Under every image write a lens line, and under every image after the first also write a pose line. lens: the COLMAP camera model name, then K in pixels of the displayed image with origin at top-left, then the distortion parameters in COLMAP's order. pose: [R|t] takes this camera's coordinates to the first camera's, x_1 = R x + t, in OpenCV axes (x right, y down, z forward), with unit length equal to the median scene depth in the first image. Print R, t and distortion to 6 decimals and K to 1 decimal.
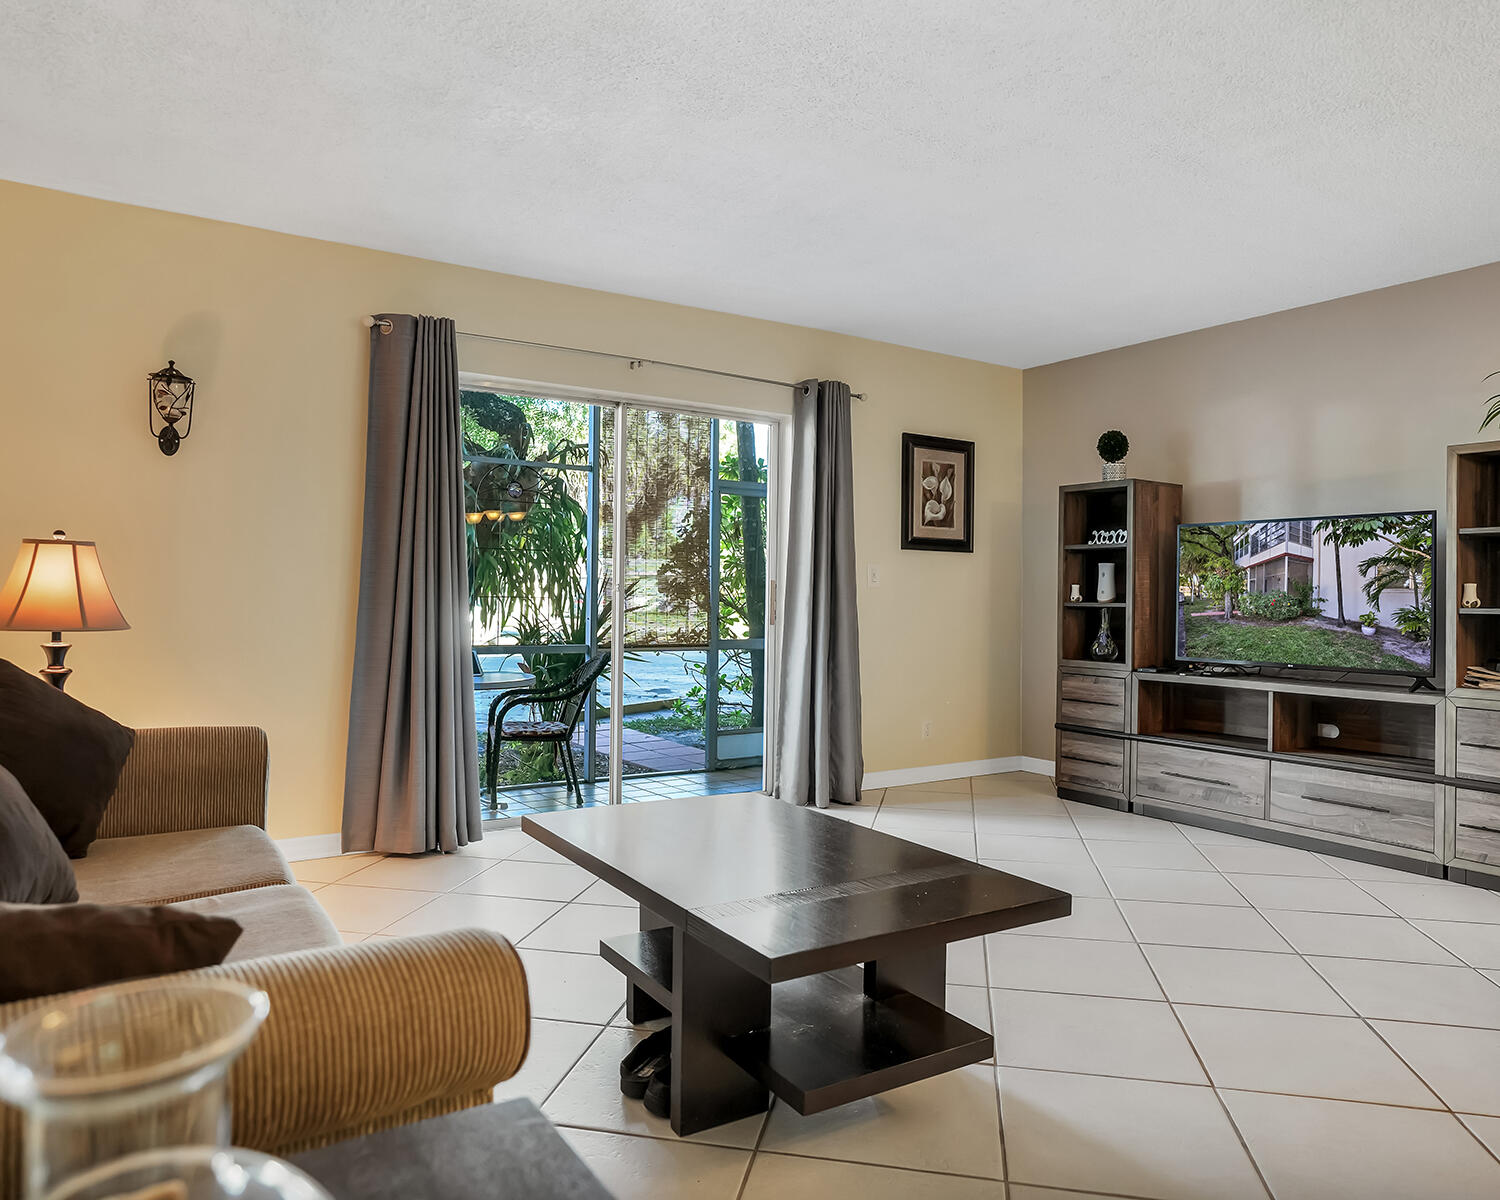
lens RADIAL K [[1034.6, 0, 750.1], [0, 1034.6, 596.2], [0, 0, 1]] dist [-0.032169, 0.016174]
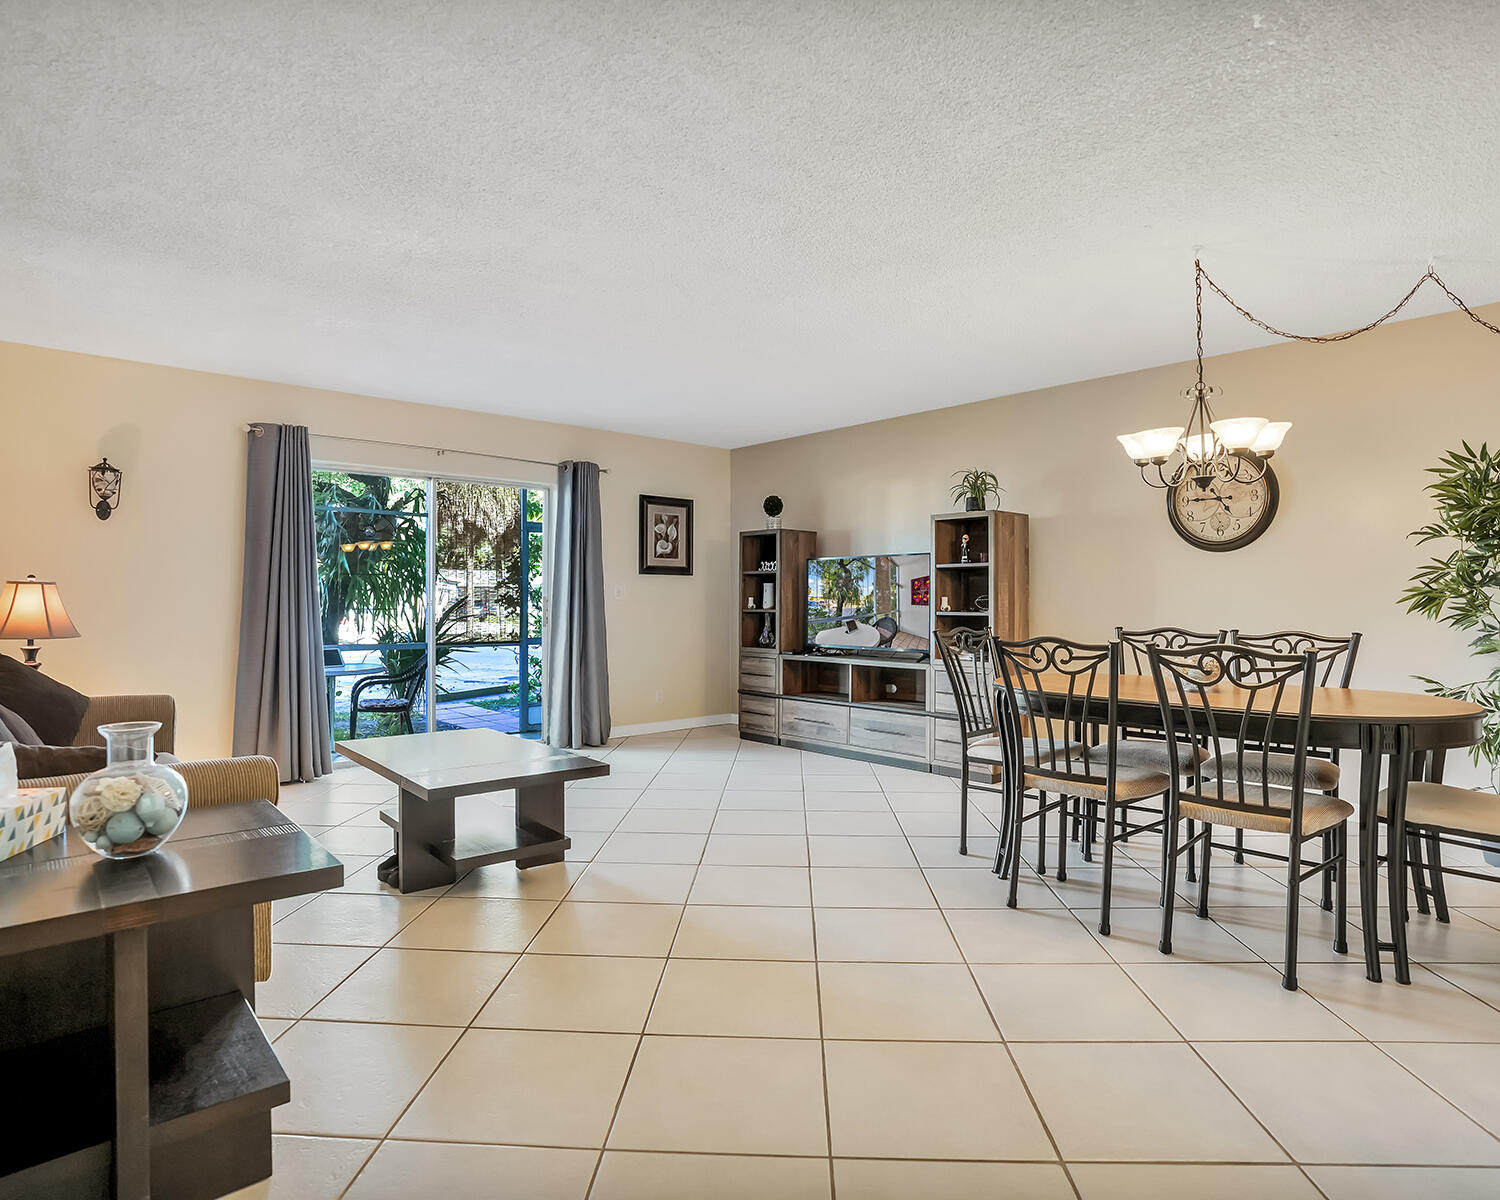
lens RADIAL K [[925.1, 0, 783.3], [0, 925.1, 601.7], [0, 0, 1]] dist [-0.037564, 0.017942]
pose [[0.989798, -0.011247, 0.142036, 0.176869], [0.010603, 0.999930, 0.005292, -0.011843], [-0.142086, -0.003732, 0.989847, -0.359532]]
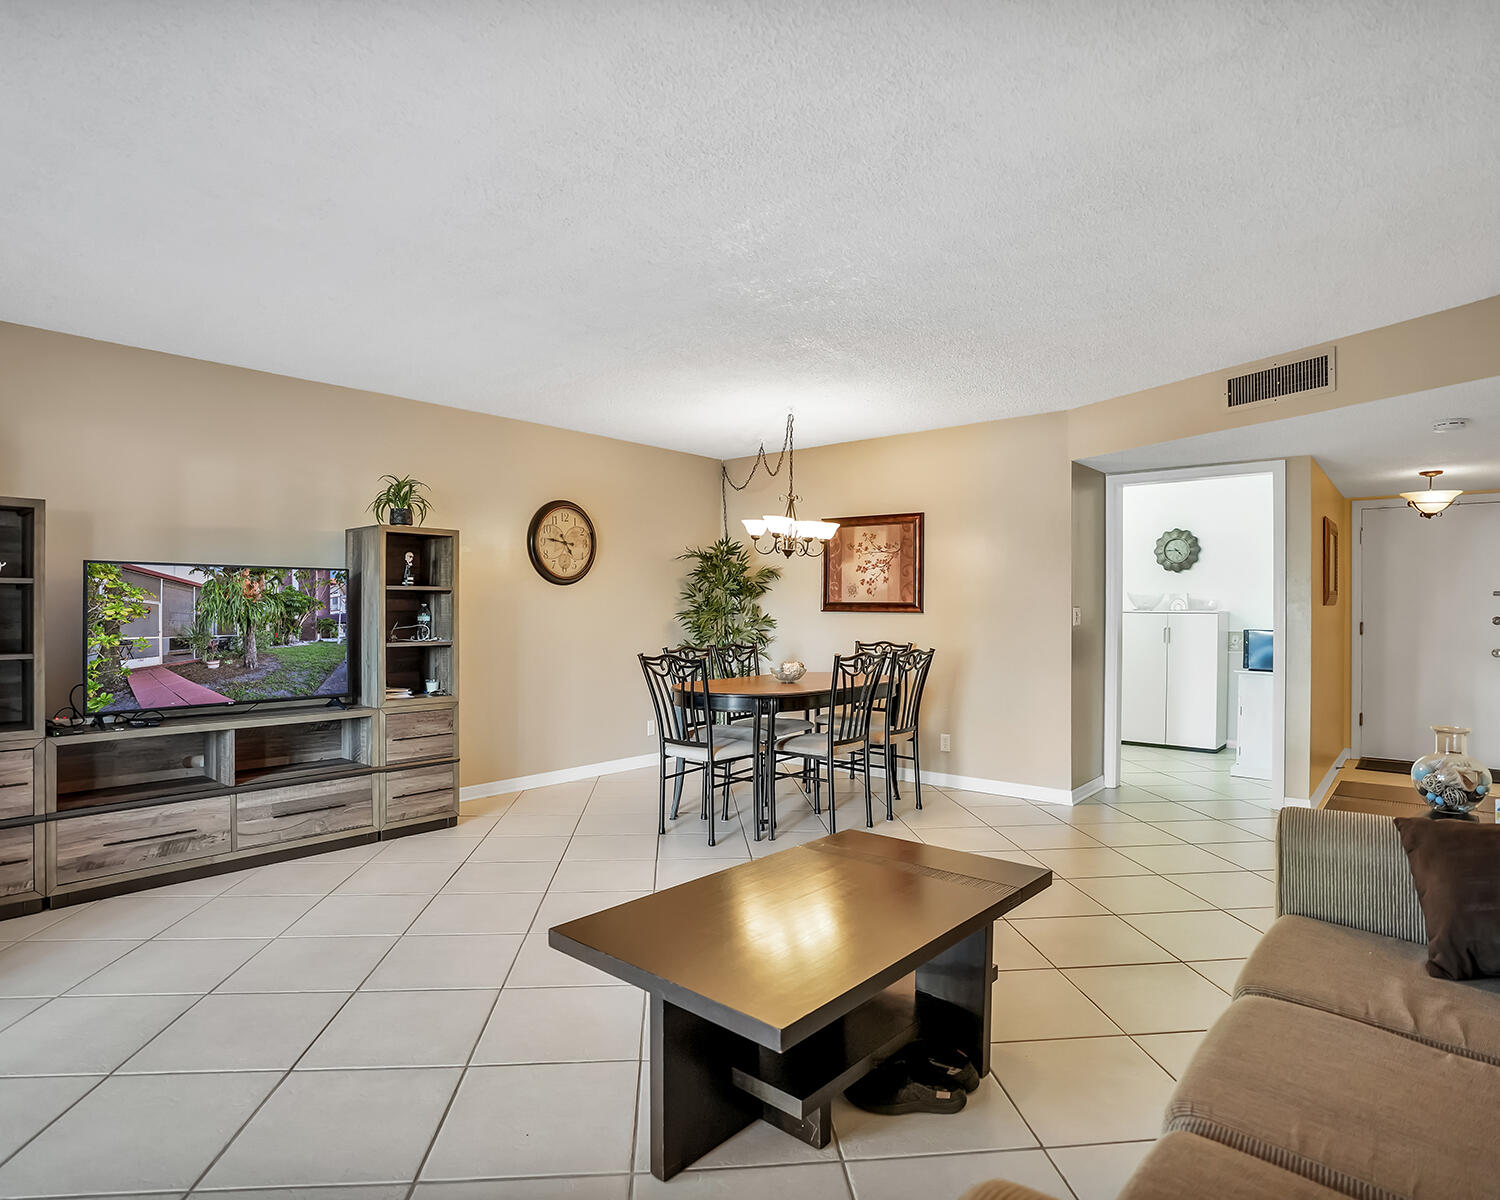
lens RADIAL K [[925.1, 0, 701.0], [0, 925.1, 621.3], [0, 0, 1]] dist [-0.037564, 0.017942]
pose [[-0.295629, -0.031548, 0.954782, -0.467895], [-0.008591, 0.999502, 0.030365, -0.045057], [-0.955264, 0.000775, -0.295753, 0.724465]]
